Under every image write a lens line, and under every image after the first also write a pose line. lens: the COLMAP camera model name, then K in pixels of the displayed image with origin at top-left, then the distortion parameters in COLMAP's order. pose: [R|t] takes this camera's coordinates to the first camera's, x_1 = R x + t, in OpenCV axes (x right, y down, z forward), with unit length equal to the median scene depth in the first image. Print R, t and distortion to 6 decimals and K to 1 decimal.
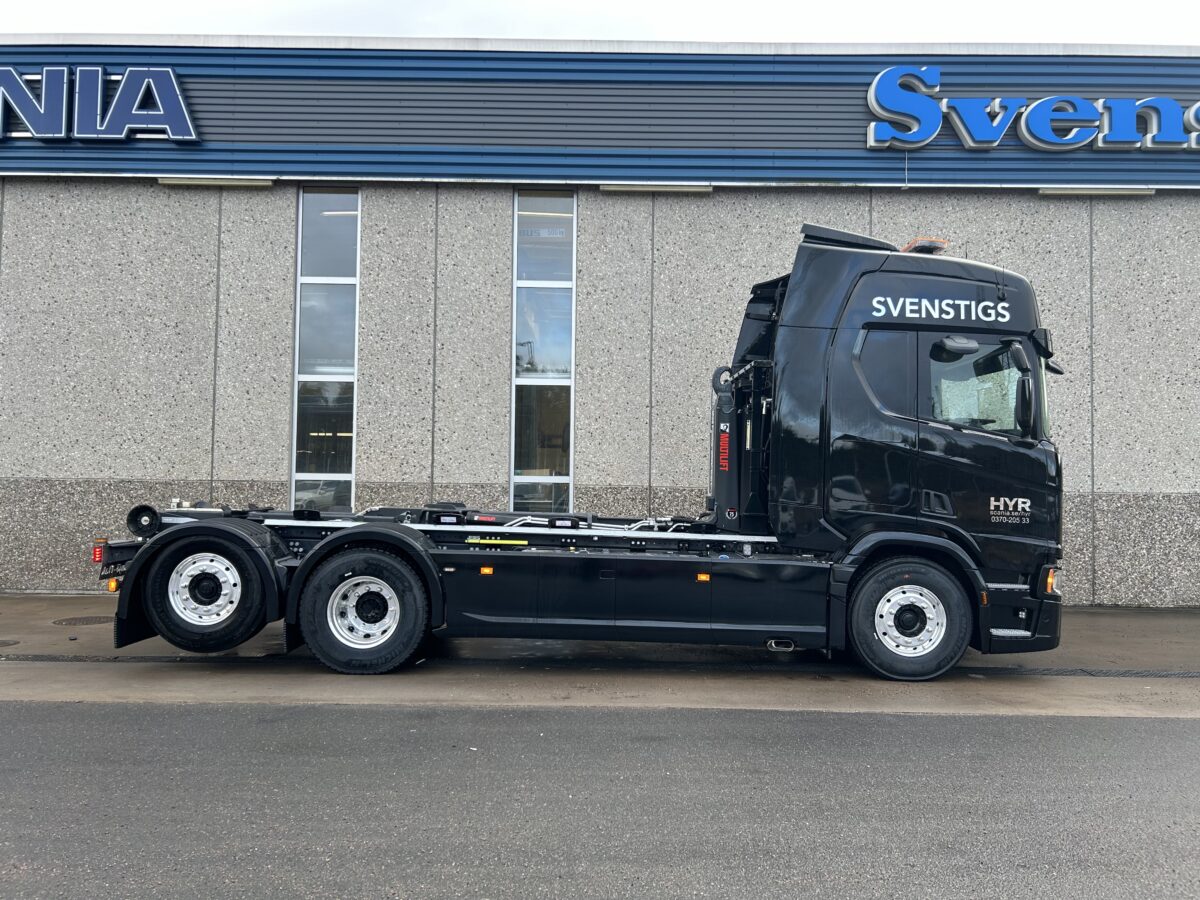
lens RADIAL K [[920.2, 0, 612.5], [0, 920.2, 453.9], [0, 0, 1]] dist [0.055307, -0.060795]
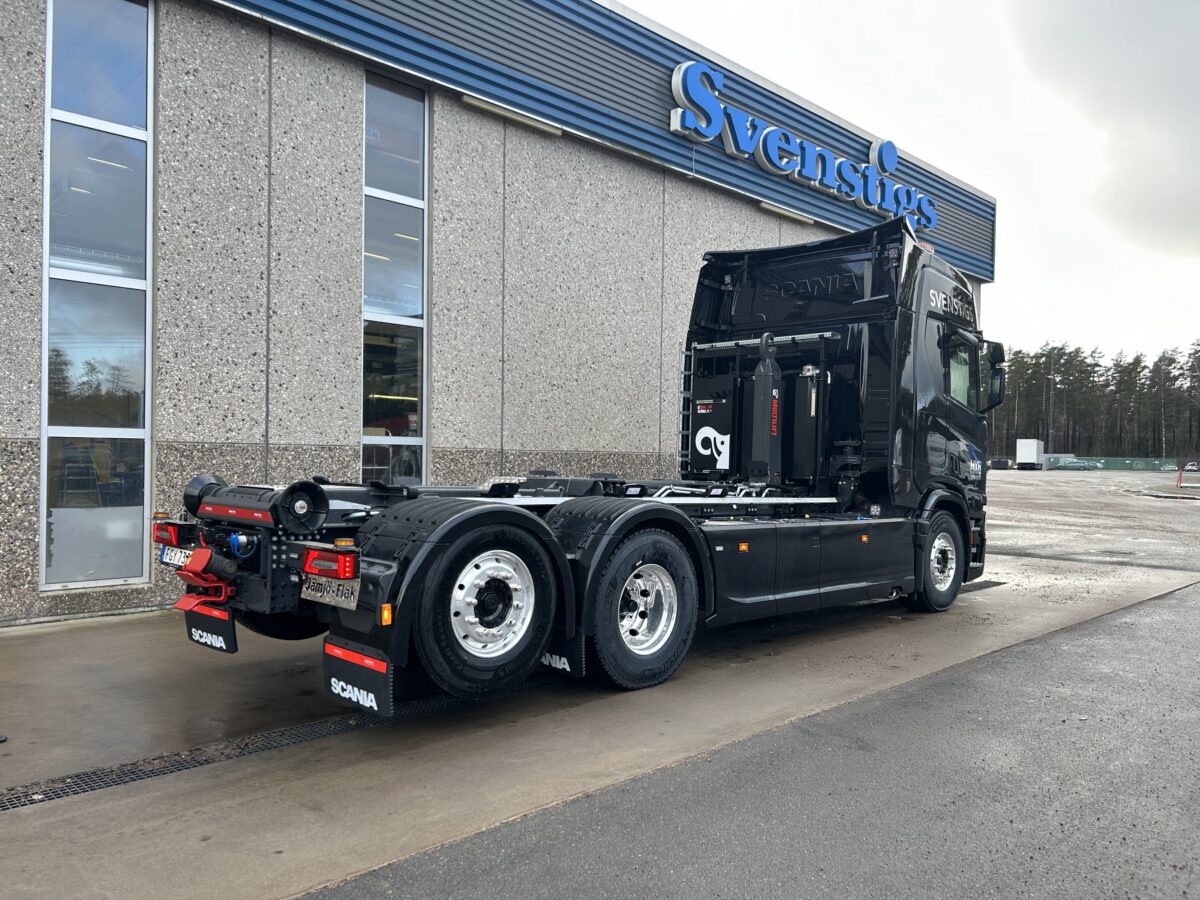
lens RADIAL K [[920.2, 0, 611.2], [0, 920.2, 455.4], [0, 0, 1]] dist [0.055307, -0.060795]
pose [[0.697311, -0.001466, 0.716768, -0.529699], [-0.030565, 0.999027, 0.031778, 0.009055], [-0.716117, -0.044067, 0.696588, 0.294558]]
